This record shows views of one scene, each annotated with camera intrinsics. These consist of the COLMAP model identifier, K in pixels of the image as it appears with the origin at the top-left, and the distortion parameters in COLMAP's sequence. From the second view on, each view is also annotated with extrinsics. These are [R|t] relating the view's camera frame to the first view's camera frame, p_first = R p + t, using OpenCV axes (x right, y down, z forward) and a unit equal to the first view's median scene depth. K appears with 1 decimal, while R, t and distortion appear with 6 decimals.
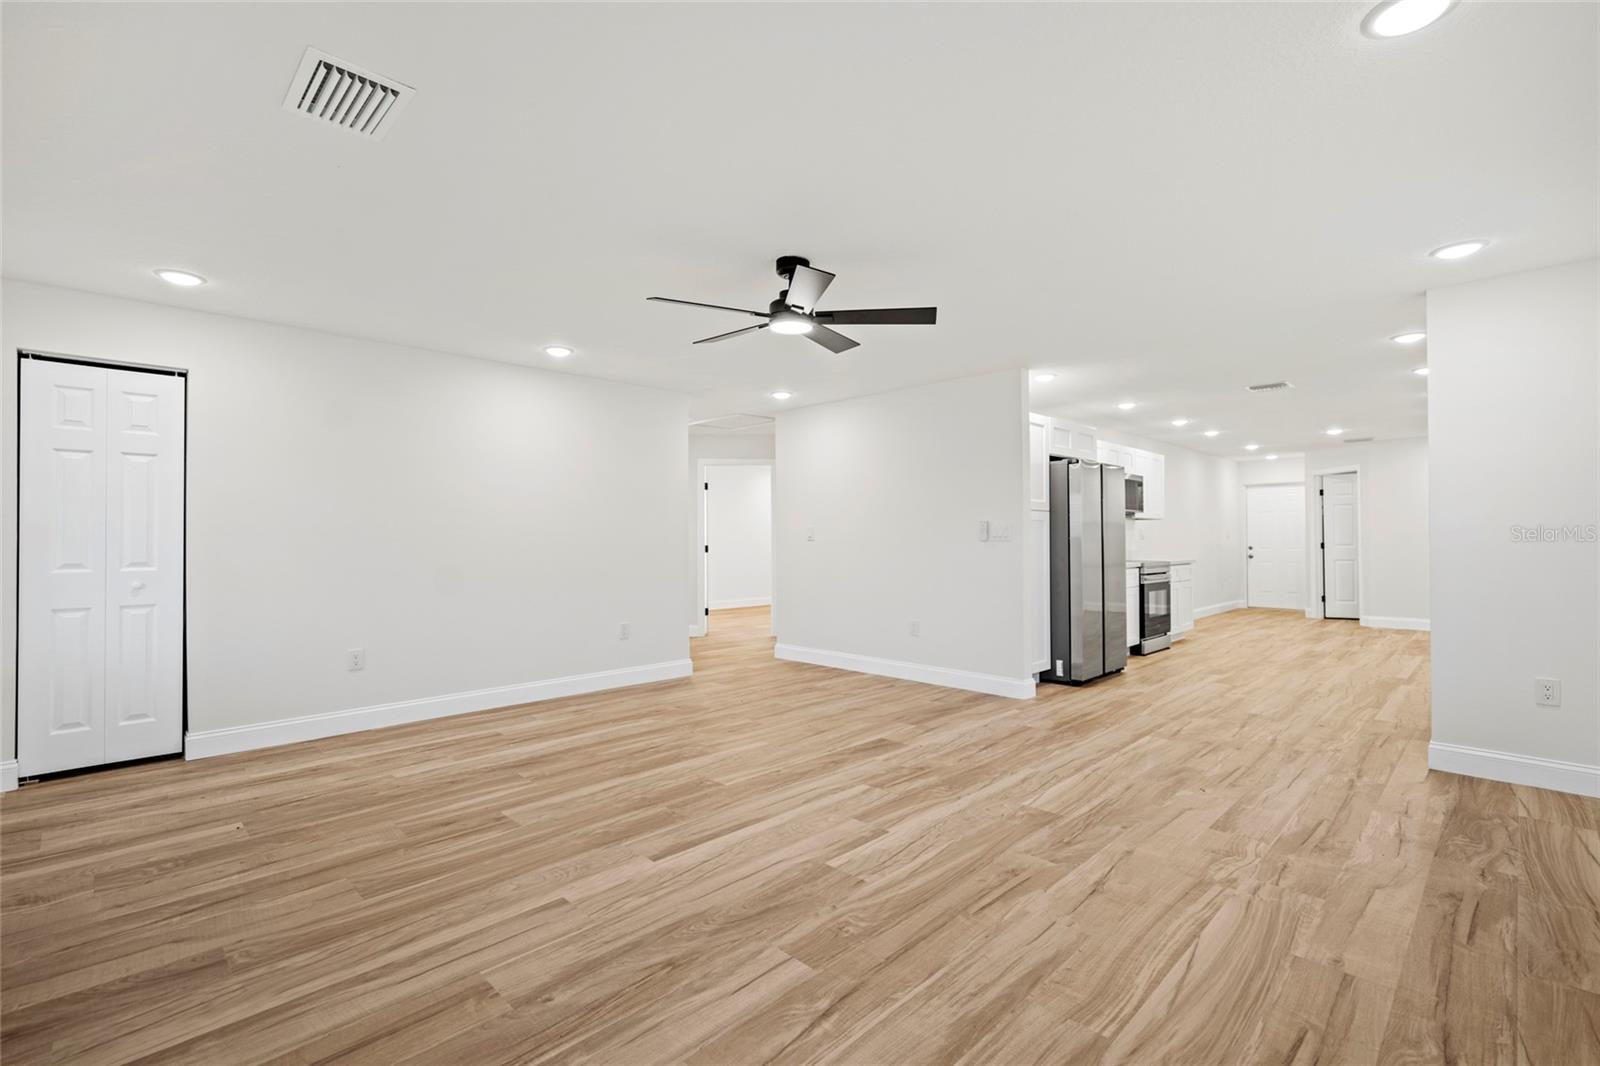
lens RADIAL K [[719.0, 0, 796.9], [0, 719.0, 532.7], [0, 0, 1]] dist [-0.003784, 0.001106]
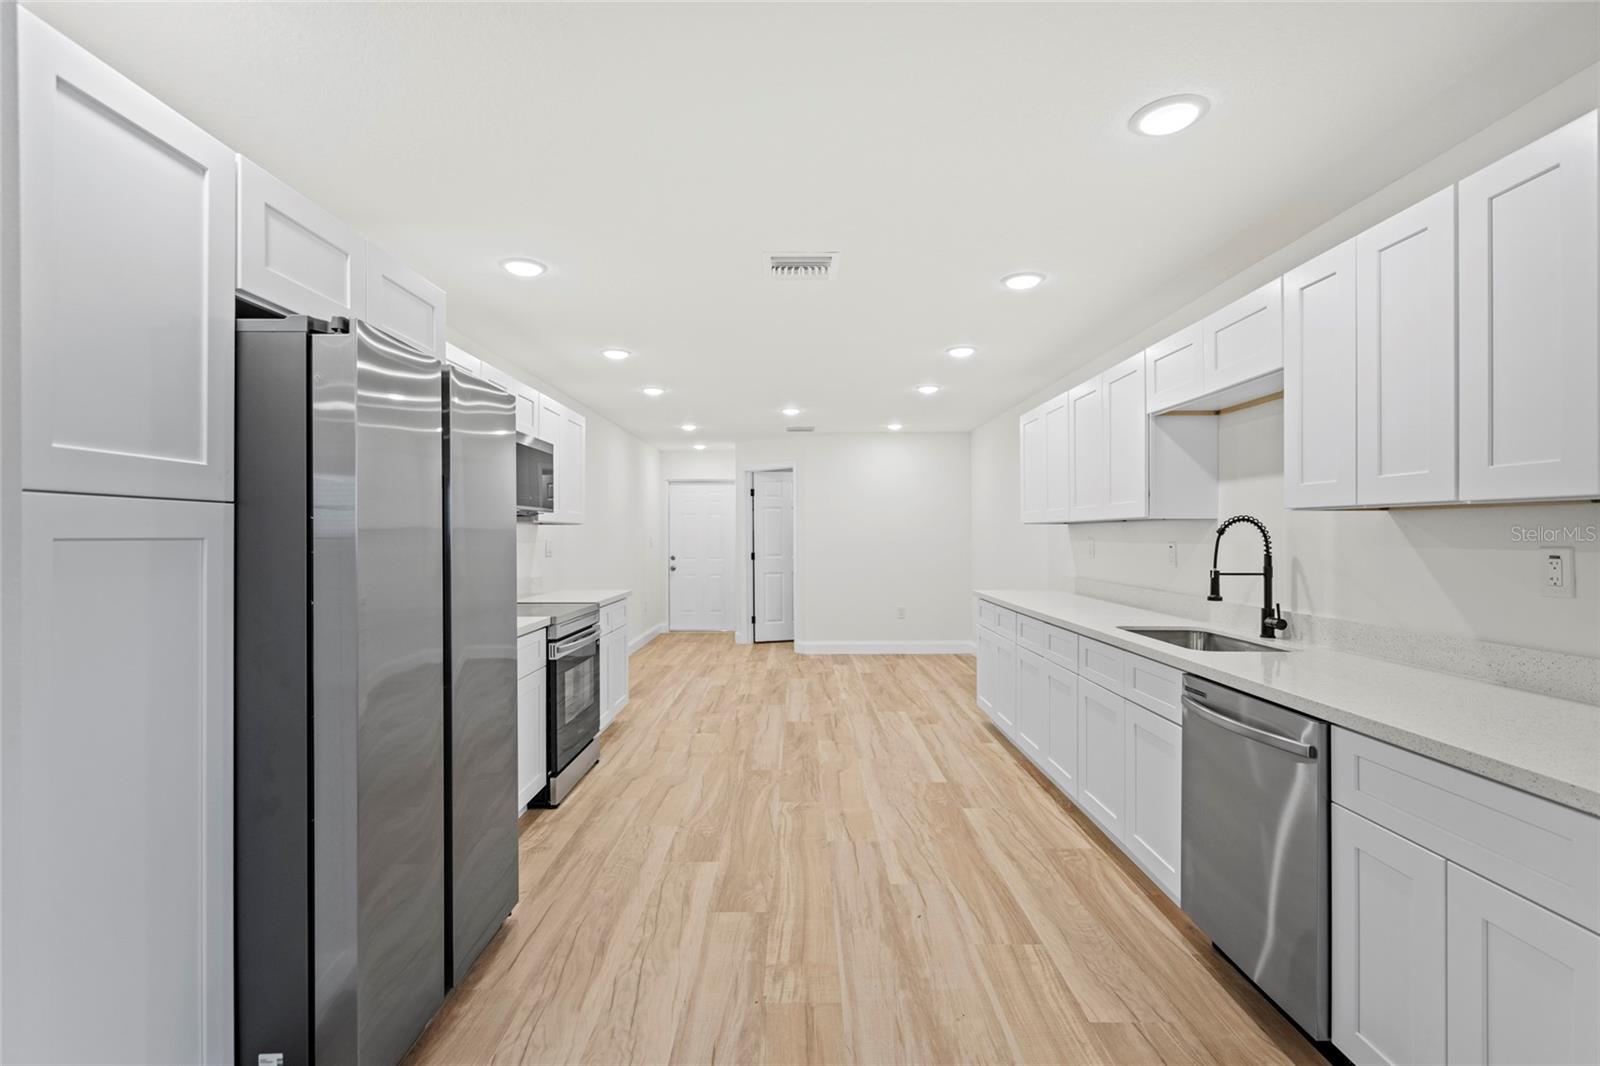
lens RADIAL K [[719.0, 0, 796.9], [0, 719.0, 532.7], [0, 0, 1]] dist [-0.003784, 0.001106]
pose [[0.706014, 0.002301, 0.708194, 0.556148], [-0.005095, 0.999985, 0.001830, -0.036258], [-0.708180, -0.004900, 0.706015, 1.186226]]
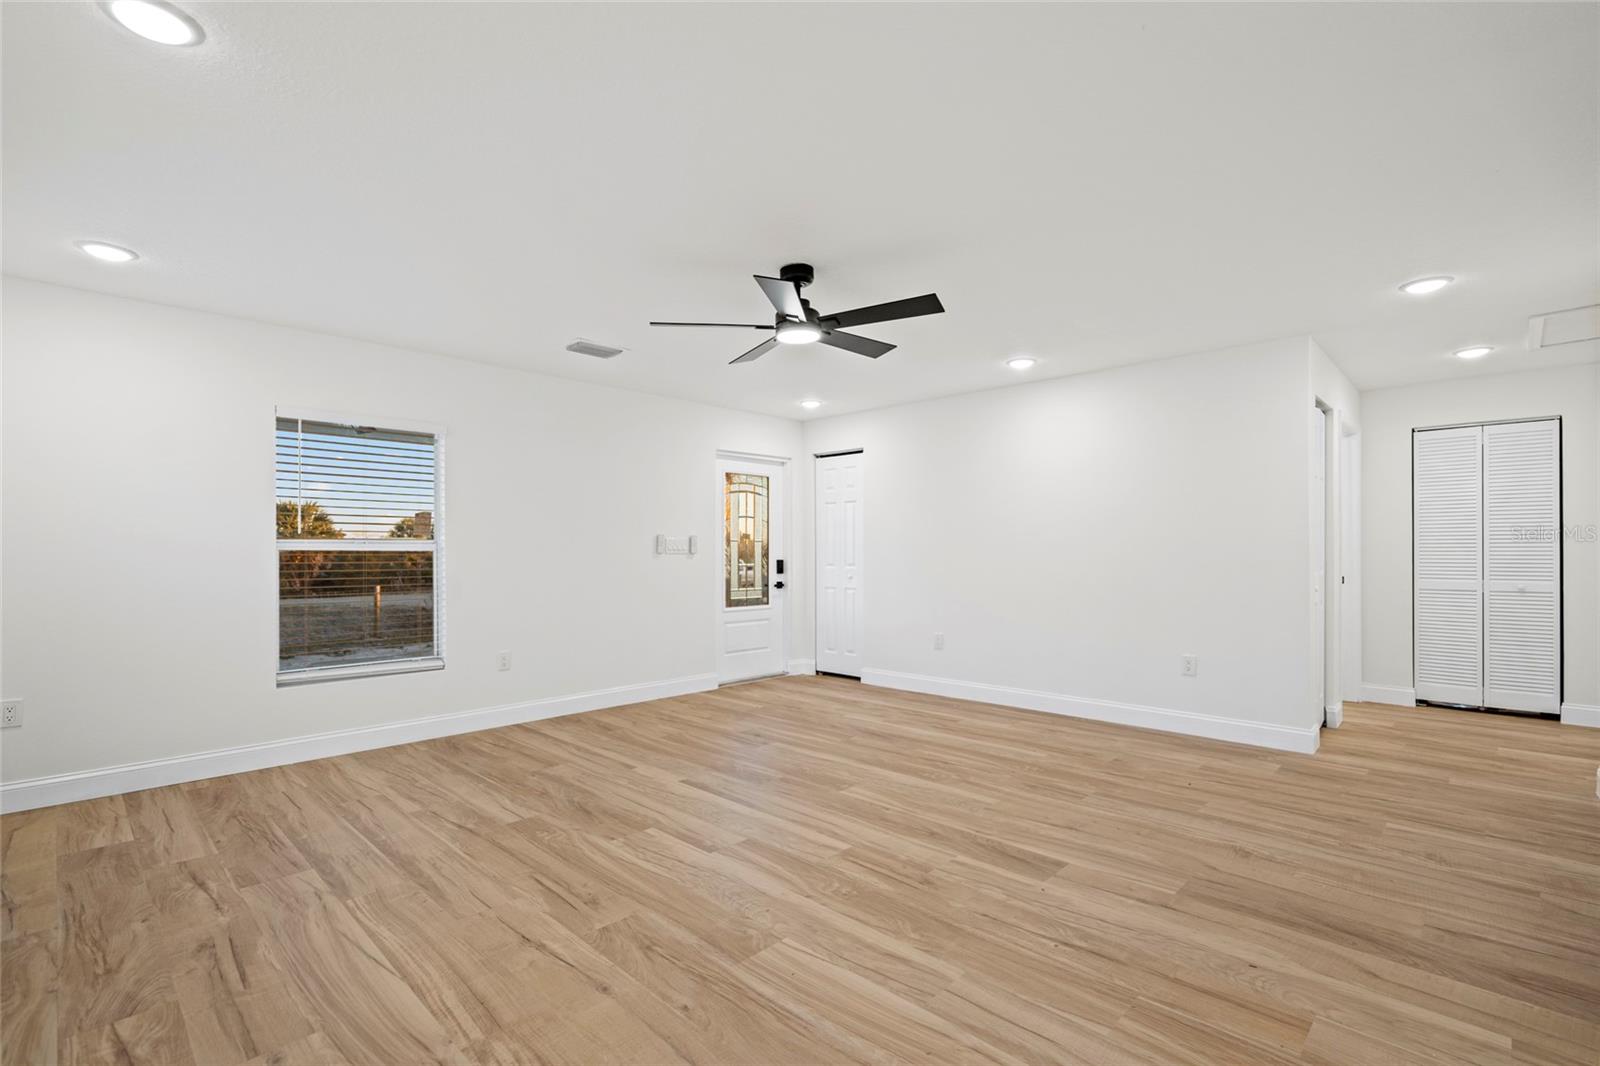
lens RADIAL K [[723.8, 0, 799.3], [0, 723.8, 551.3], [0, 0, 1]] dist [-0.003098, 0.000906]
pose [[0.016726, 0.002840, -0.999856, 0.986802], [0.010052, 0.999945, 0.003008, 0.005293], [0.999810, -0.010101, 0.016697, 0.986186]]
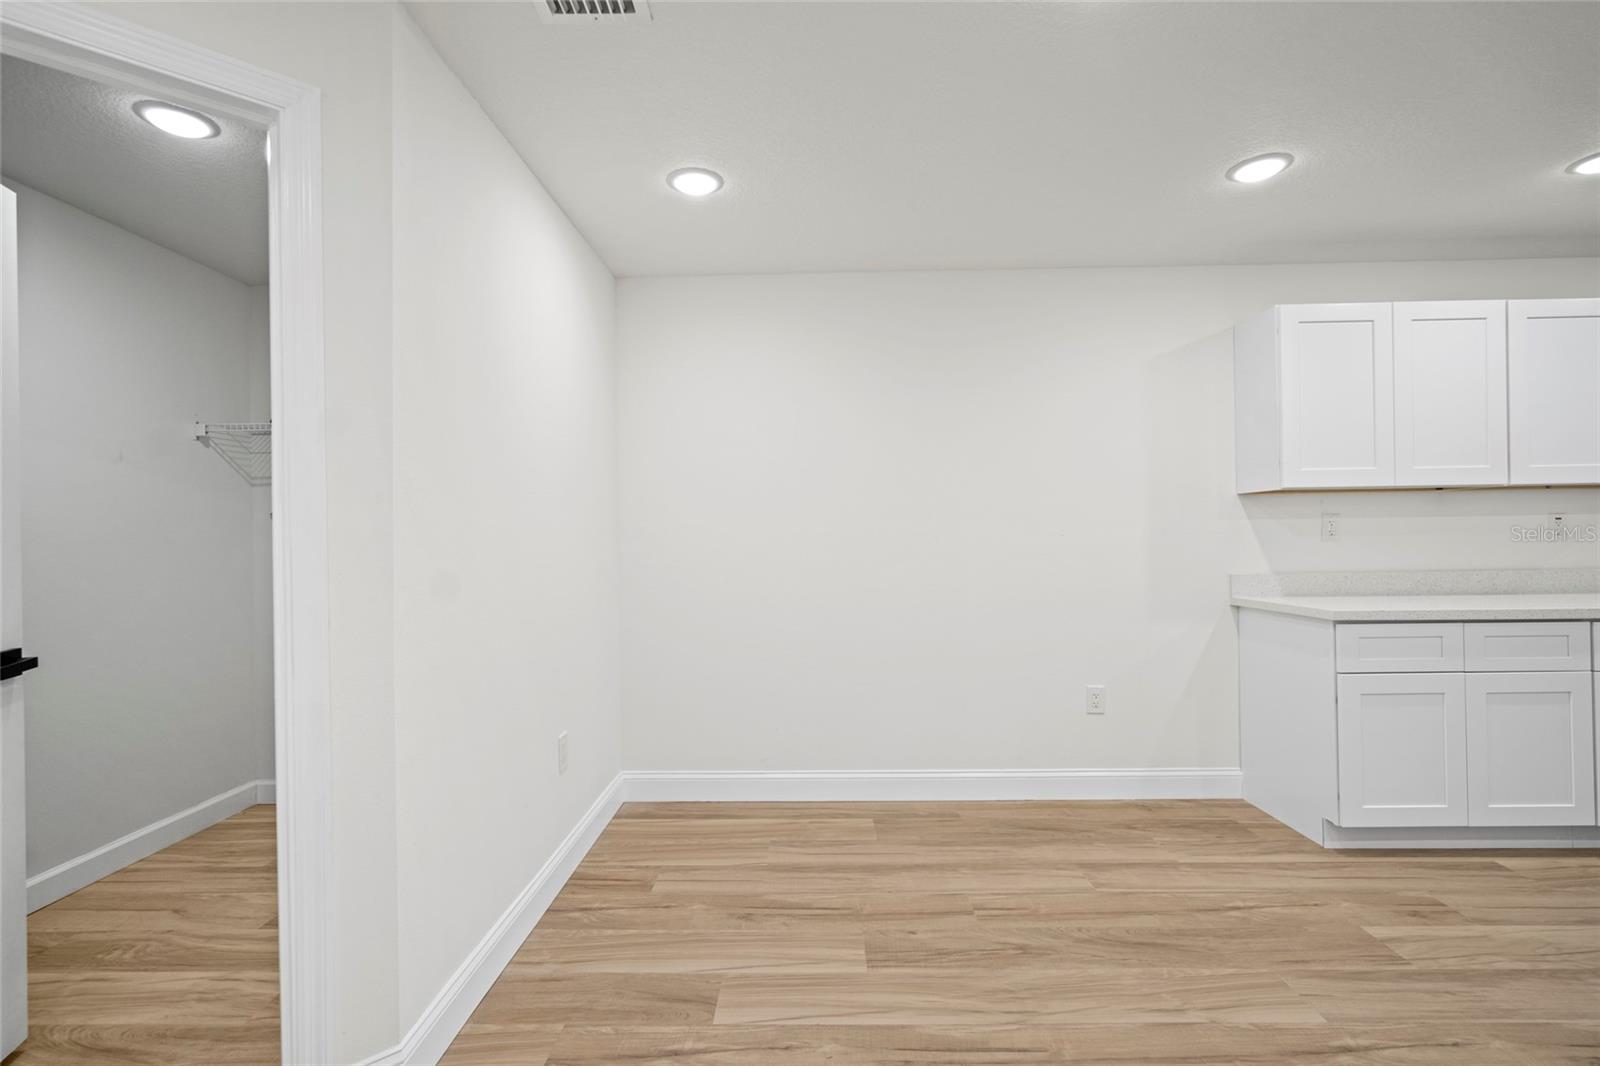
lens RADIAL K [[728.8, 0, 795.0], [0, 728.8, 530.8], [0, 0, 1]] dist [0.002514, -0.000395]
pose [[-0.694410, 0.017754, 0.719361, 1.768246], [0.011399, 0.999842, -0.013673, 0.004499], [-0.719490, -0.001295, -0.694502, 3.037689]]
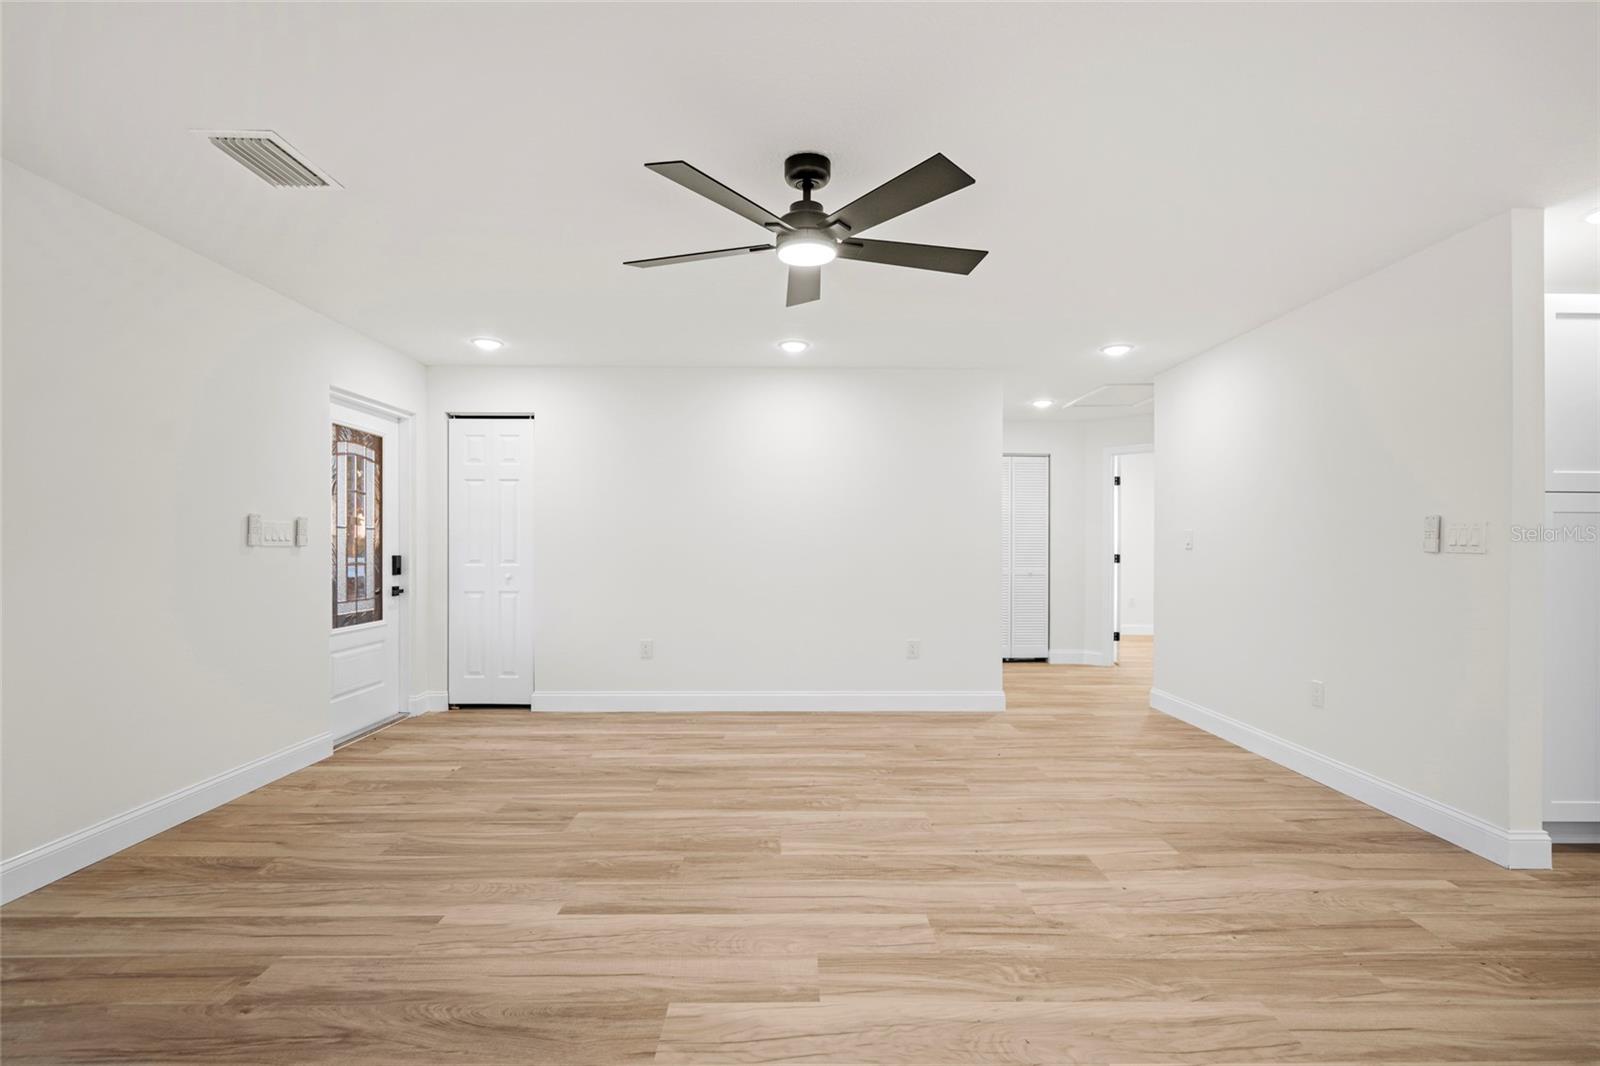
lens RADIAL K [[723.8, 0, 799.3], [0, 723.8, 551.3], [0, 0, 1]] dist [-0.003098, 0.000906]
pose [[0.716395, 0.011936, -0.697593, 0.500802], [0.000057, 0.999853, 0.017167, 0.001915], [0.697695, -0.012338, 0.716289, 0.470404]]
